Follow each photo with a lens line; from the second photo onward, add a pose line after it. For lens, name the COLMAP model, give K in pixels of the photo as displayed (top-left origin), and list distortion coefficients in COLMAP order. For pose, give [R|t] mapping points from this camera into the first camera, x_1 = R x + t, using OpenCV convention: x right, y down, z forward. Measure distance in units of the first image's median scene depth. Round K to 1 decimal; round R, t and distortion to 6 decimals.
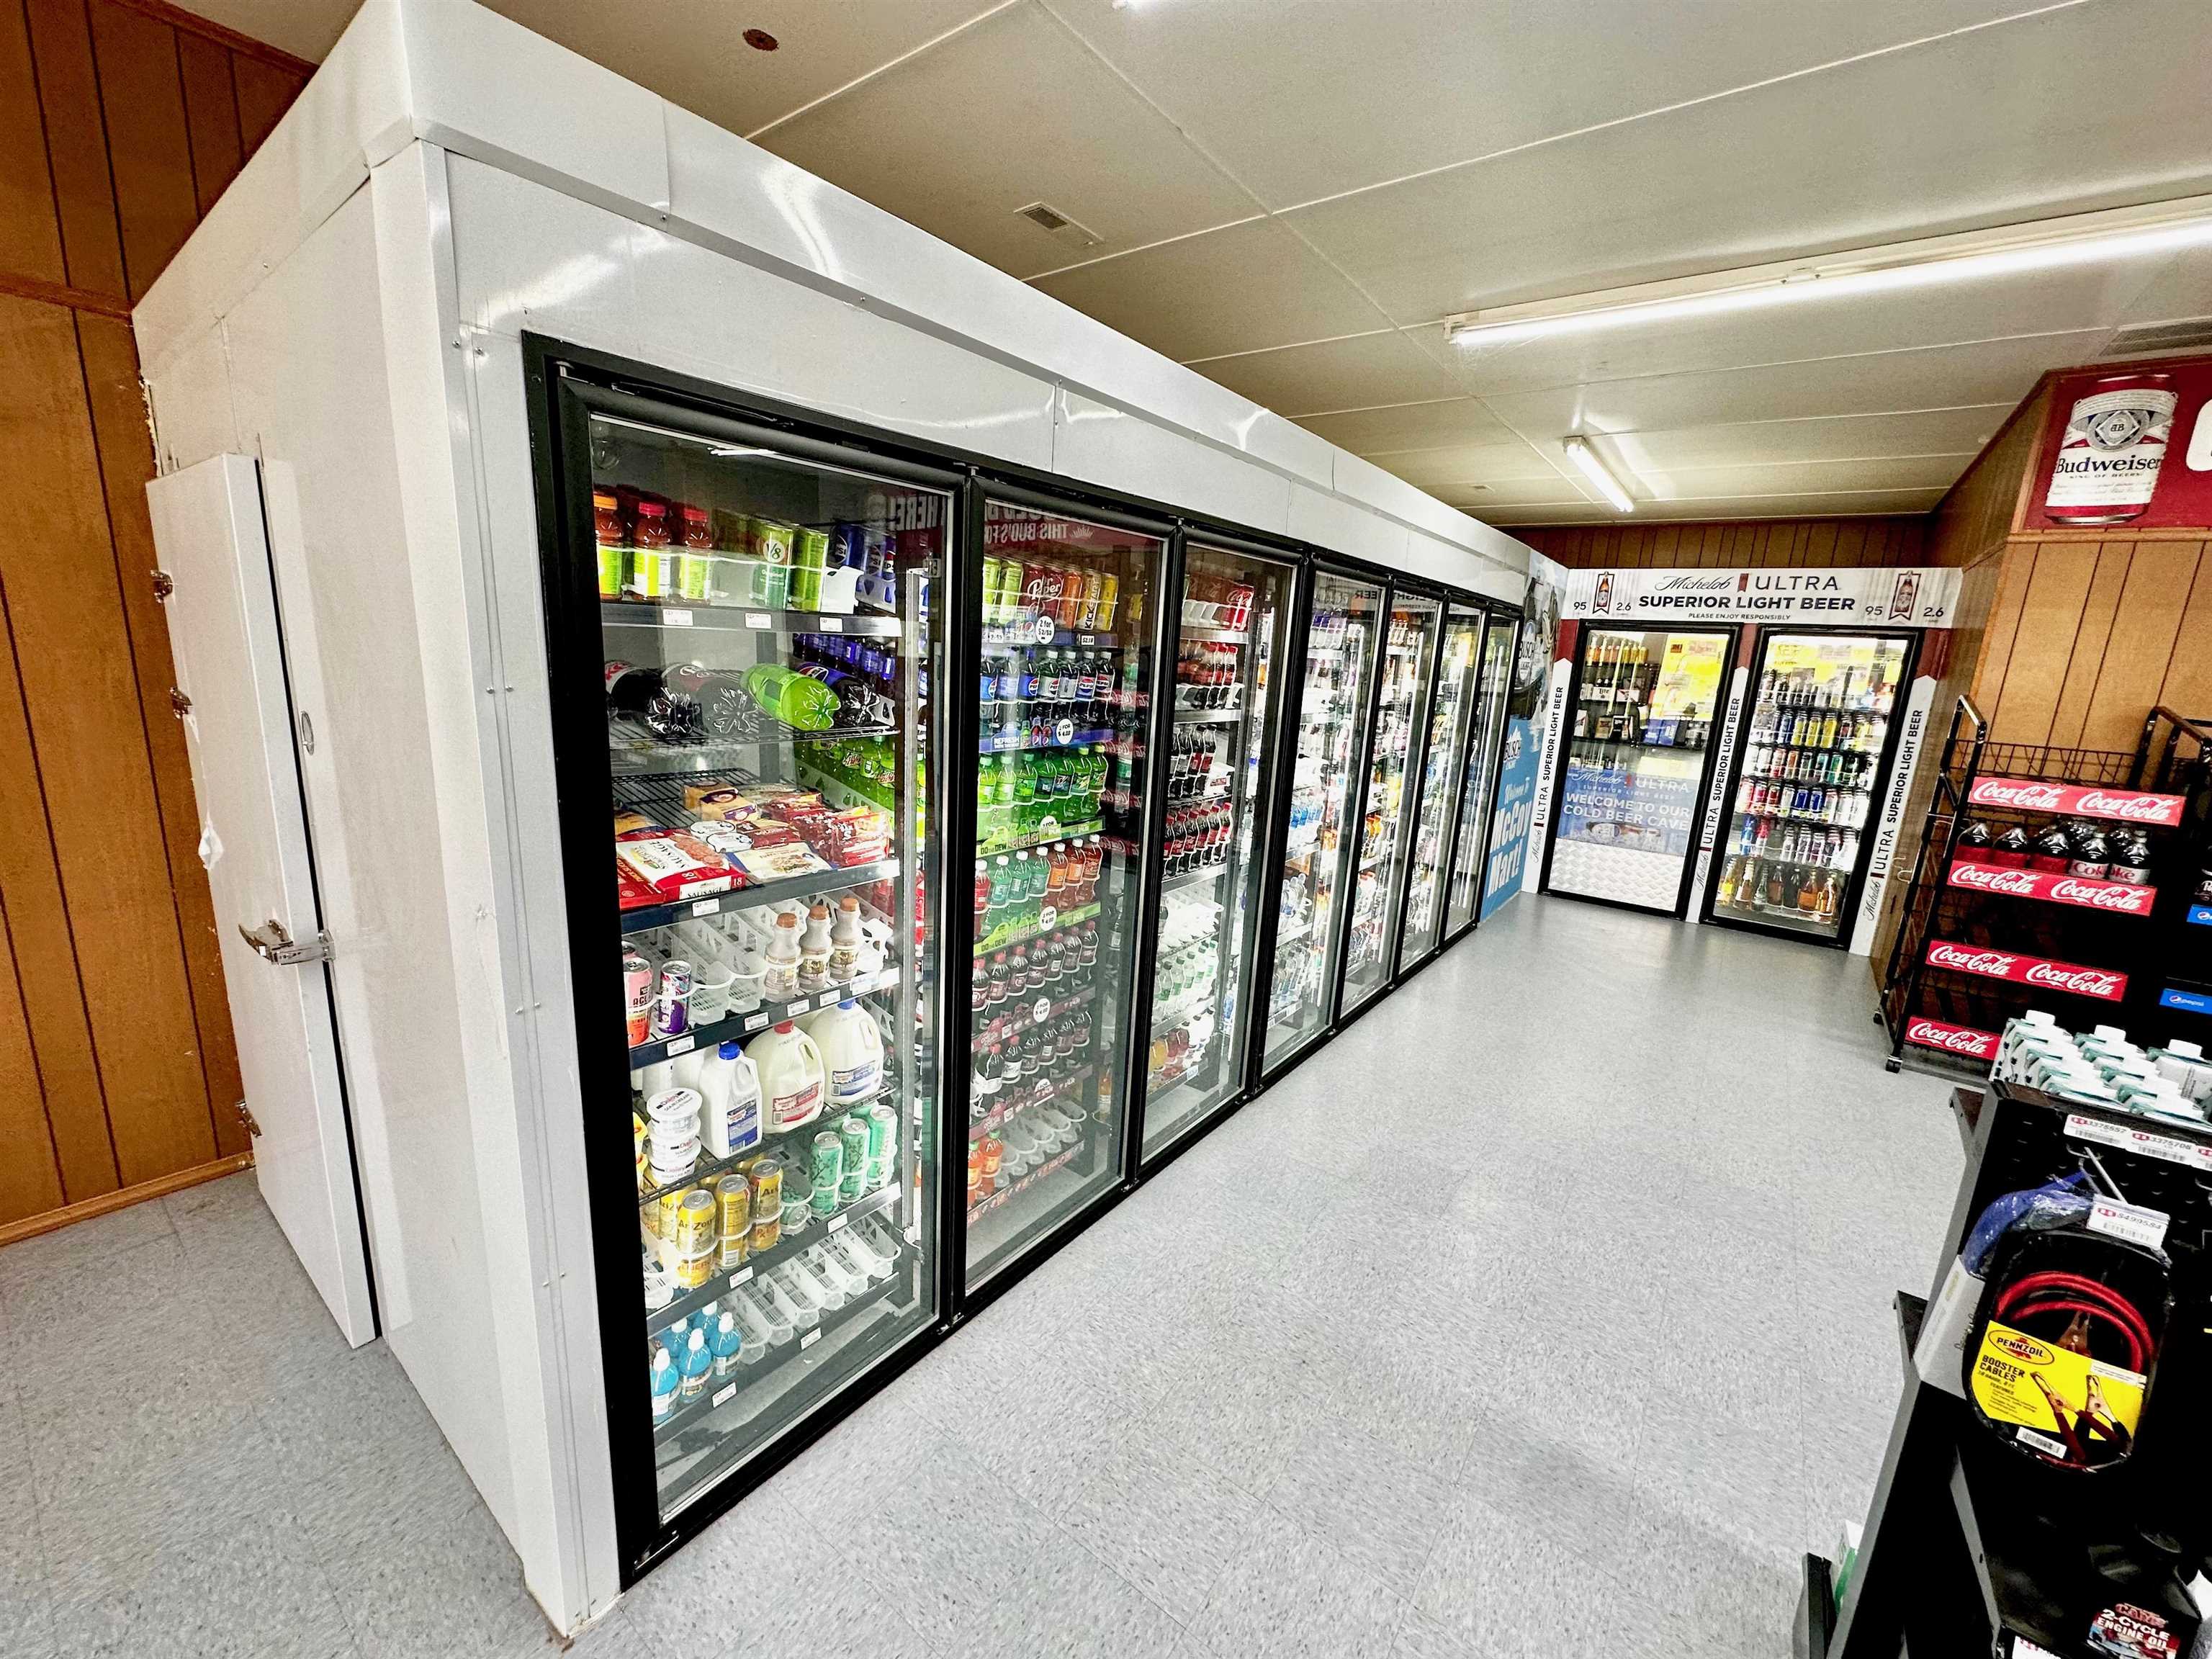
lens RADIAL K [[886.2, 0, 1097.8], [0, 886.2, 828.6], [0, 0, 1]] dist [-0.003679, 0.000979]
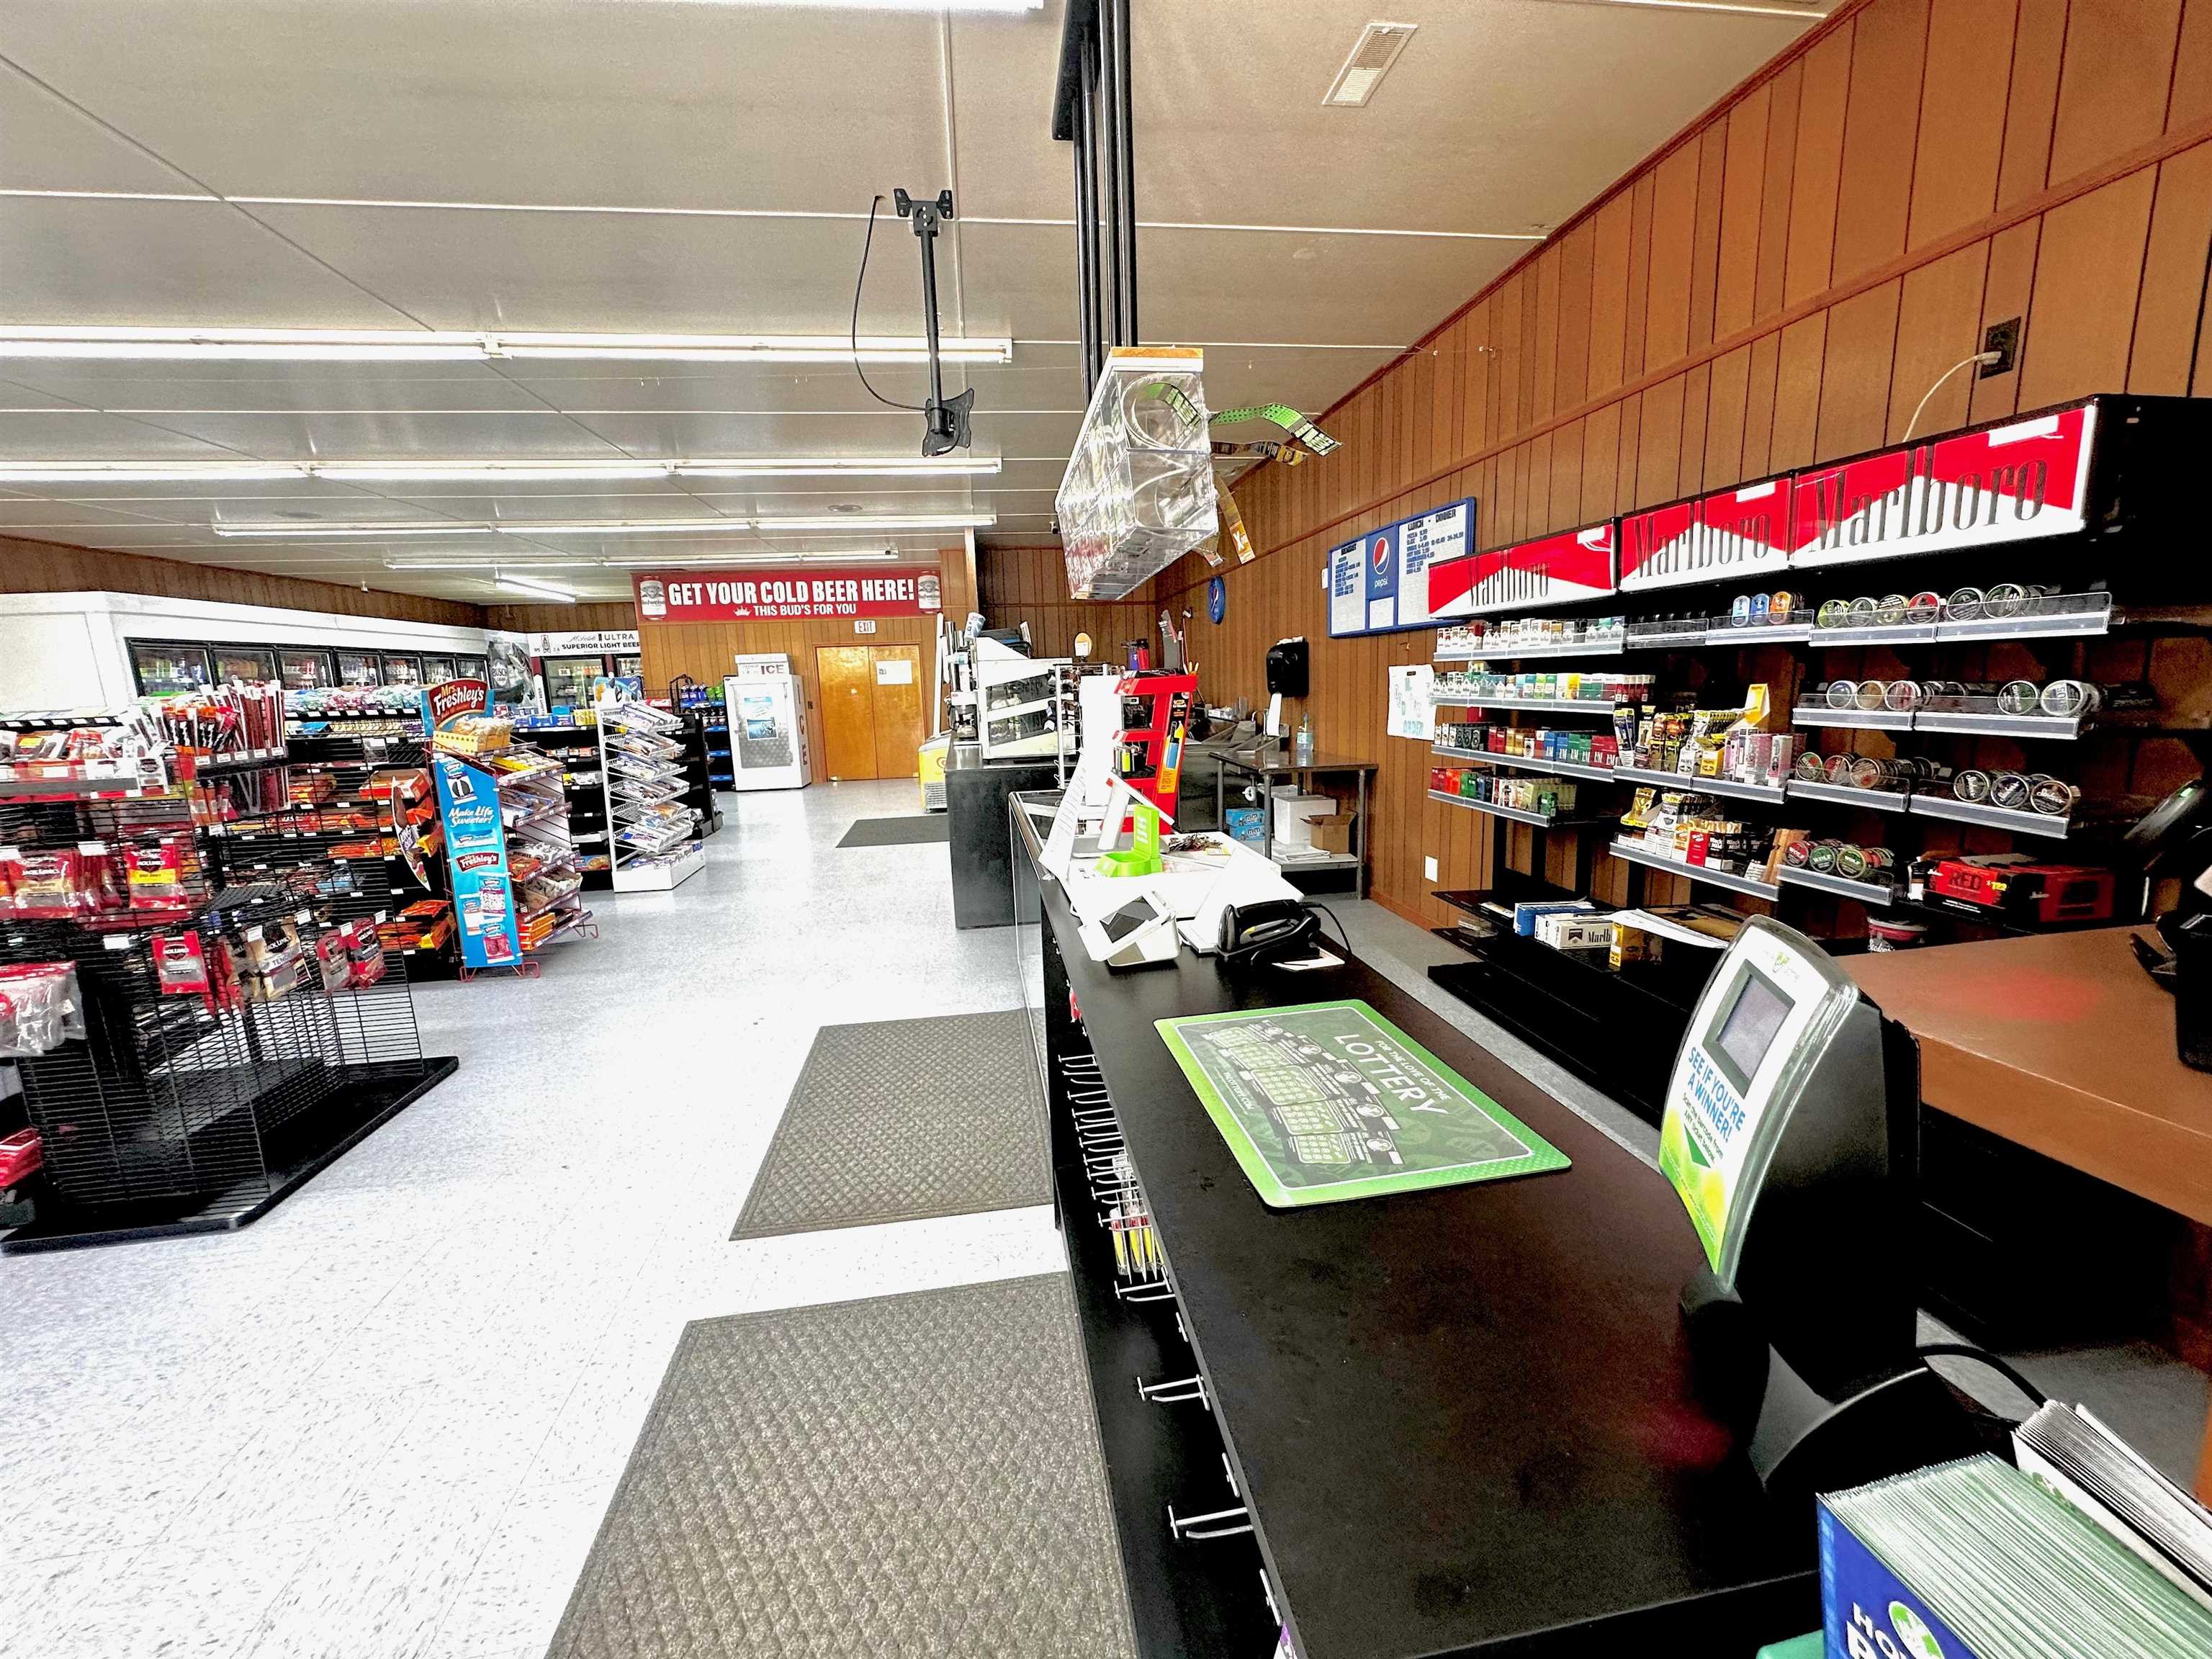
lens RADIAL K [[886.2, 0, 1108.0], [0, 886.2, 828.6], [0, 0, 1]] dist [-0.003679, 0.000979]
pose [[0.686870, -0.201314, 0.698343, -0.105189], [0.220461, 0.973311, 0.063741, 0.389657], [-0.692536, 0.110175, 0.712920, -1.663849]]
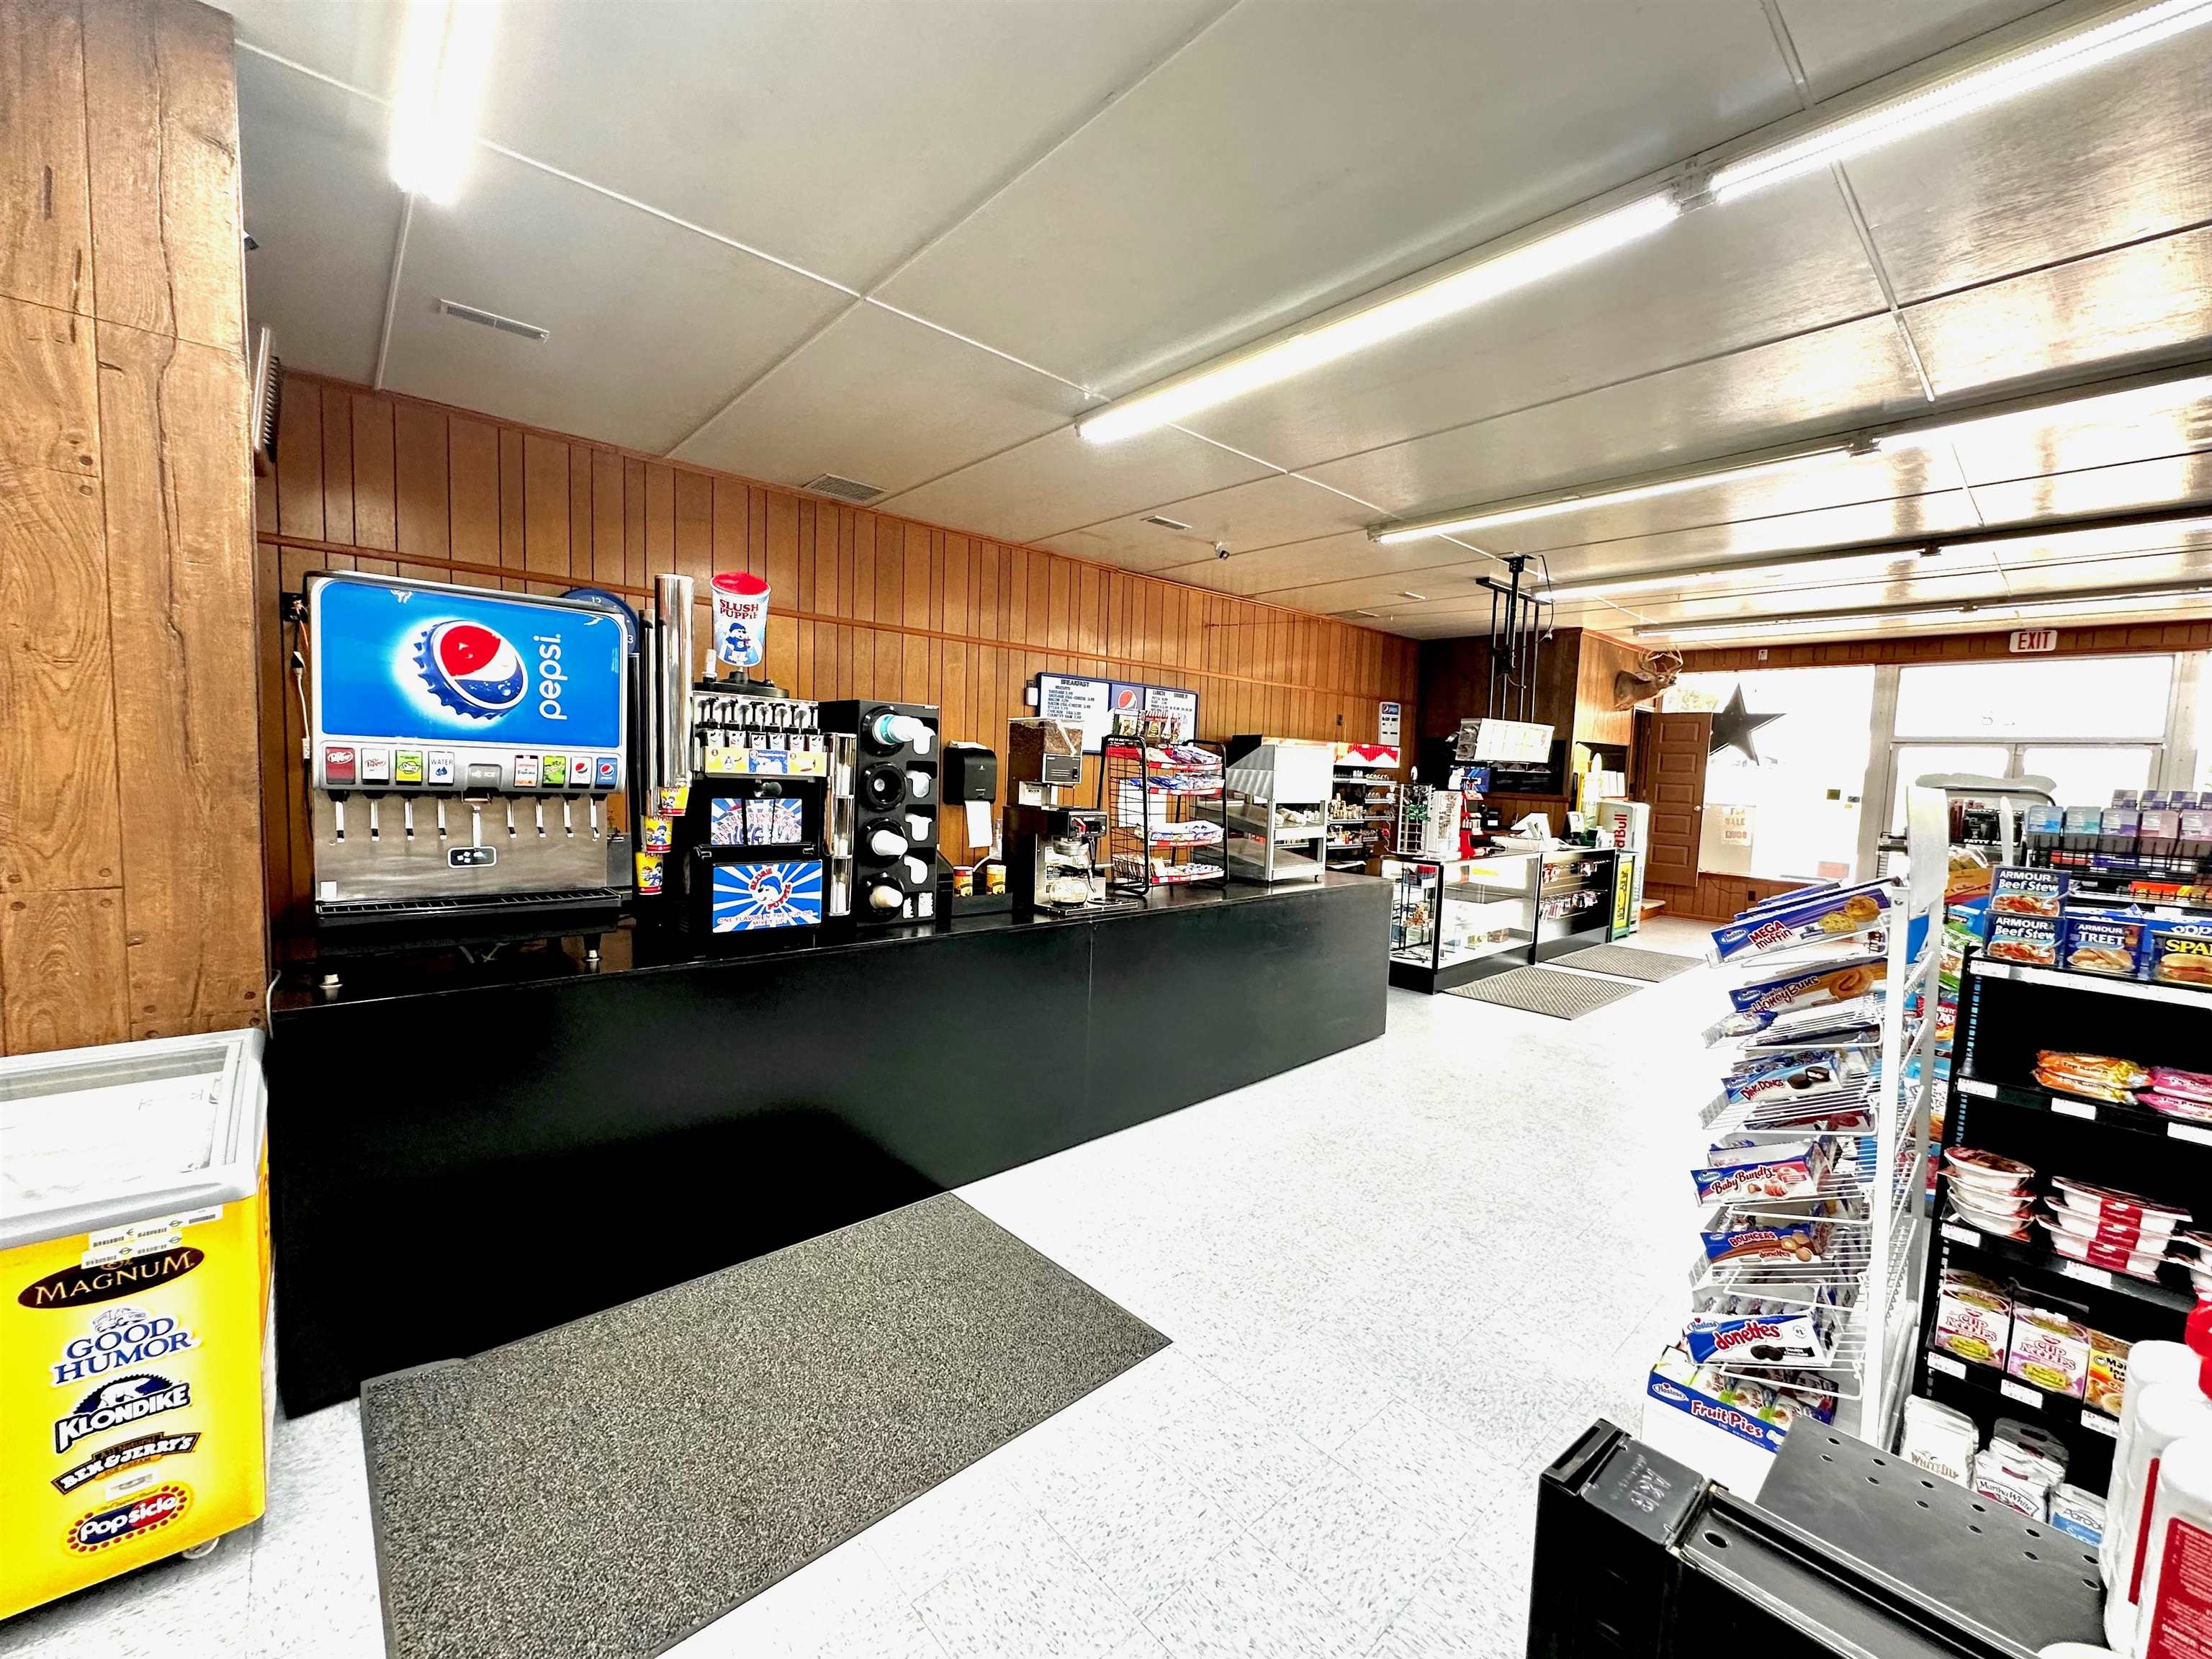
lens RADIAL K [[886.2, 0, 1095.7], [0, 886.2, 834.5], [0, 0, 1]] dist [-0.003679, 0.000979]
pose [[-0.980438, -0.102743, 0.167886, 0.576372], [-0.051135, 0.956622, 0.286810, 0.061701], [-0.190071, 0.272615, -0.943162, -0.010763]]
